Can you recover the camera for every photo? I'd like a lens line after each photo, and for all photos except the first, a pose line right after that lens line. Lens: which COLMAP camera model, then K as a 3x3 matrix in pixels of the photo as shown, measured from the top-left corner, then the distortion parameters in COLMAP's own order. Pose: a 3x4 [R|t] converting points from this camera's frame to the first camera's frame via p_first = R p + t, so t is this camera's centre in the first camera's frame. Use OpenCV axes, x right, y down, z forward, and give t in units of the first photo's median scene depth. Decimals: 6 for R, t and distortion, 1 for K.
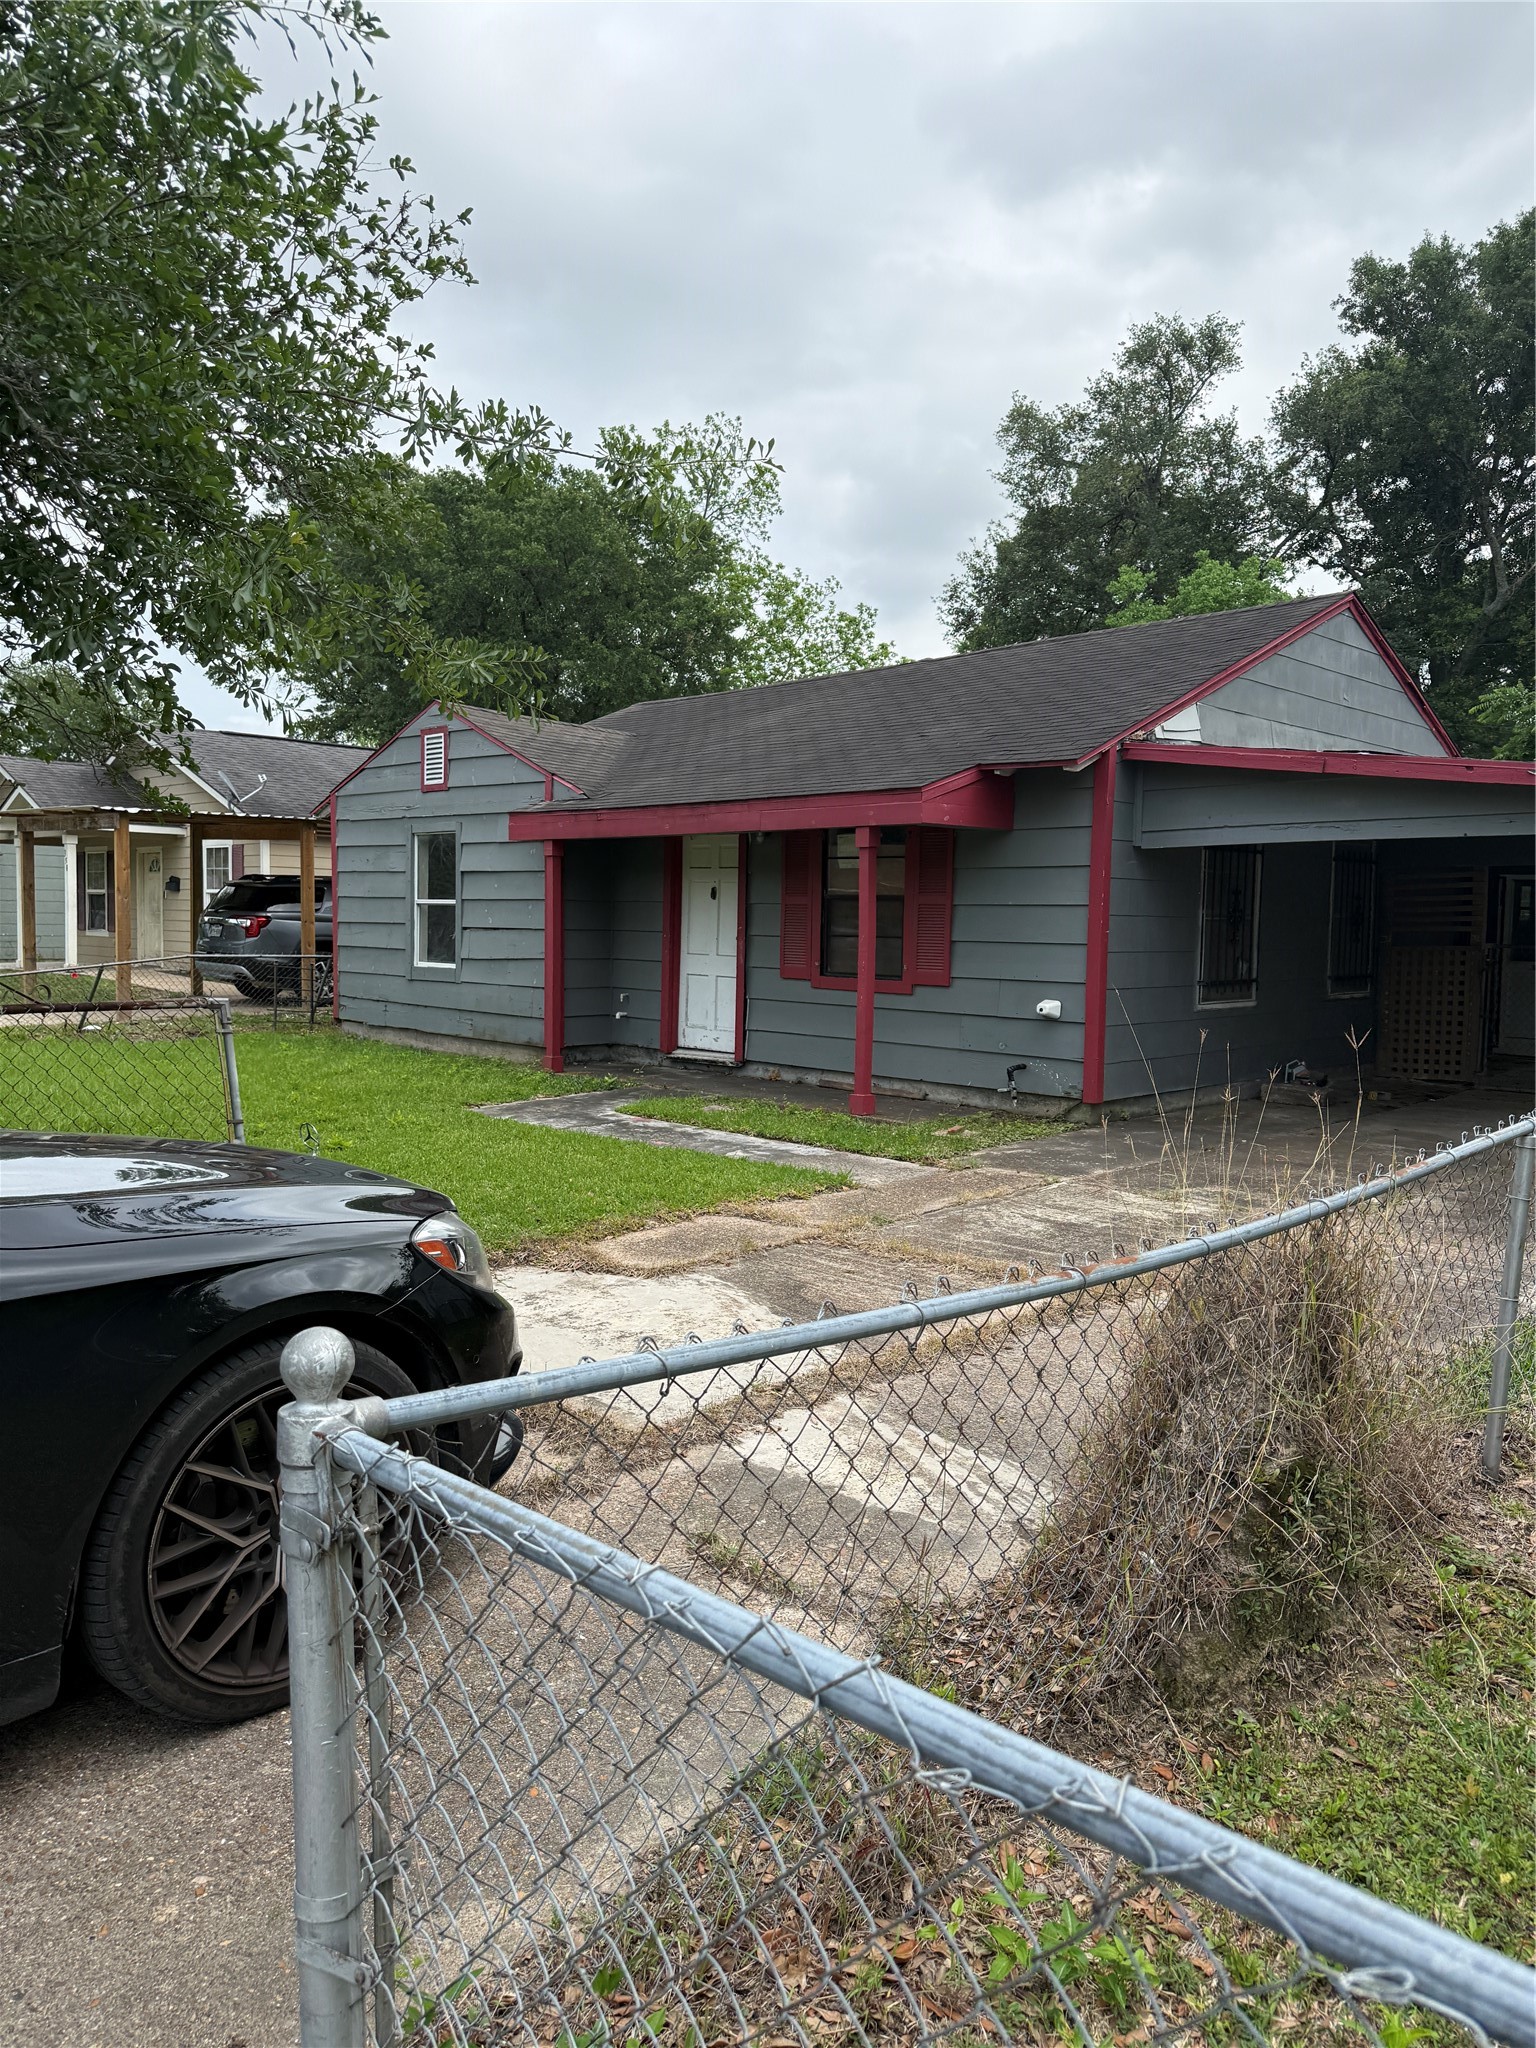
lens RADIAL K [[1447.5, 0, 795.4], [0, 1447.5, 1001.1], [0, 0, 1]] dist [0.046443, -0.041413]
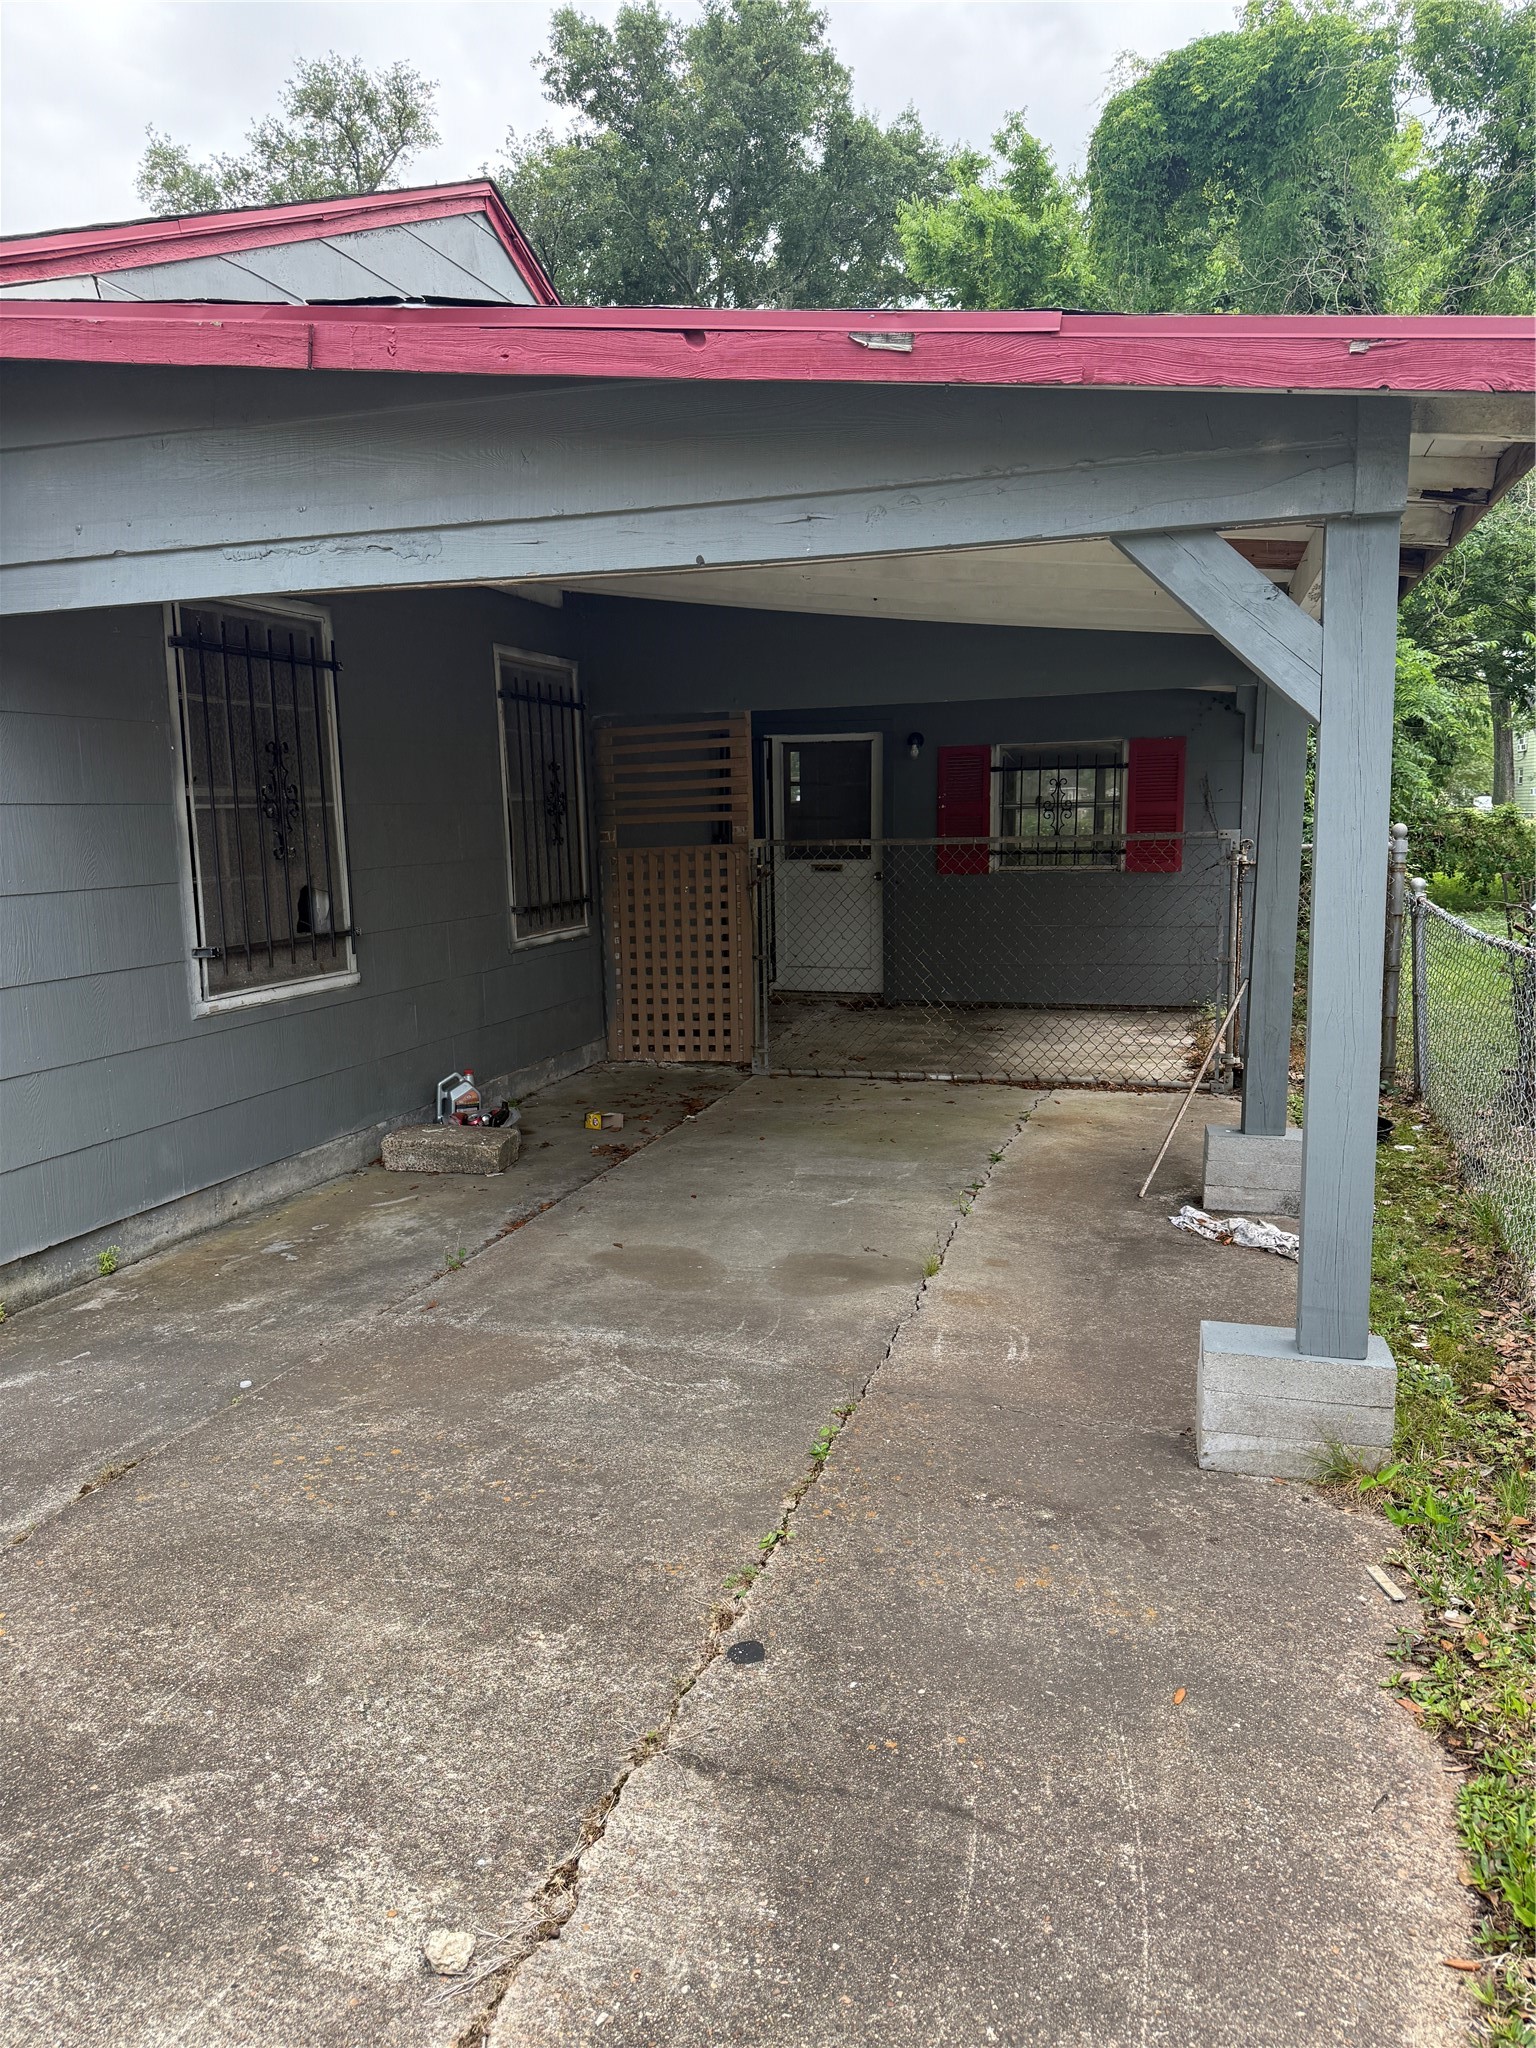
lens RADIAL K [[1447.5, 0, 763.5], [0, 1447.5, 1035.2], [0, 0, 1]] dist [0.046443, -0.041413]
pose [[0.896613, -0.099420, 0.431510, 0.193188], [0.056624, 0.992212, 0.110950, -0.022157], [-0.439180, -0.075046, 0.895259, 0.421494]]
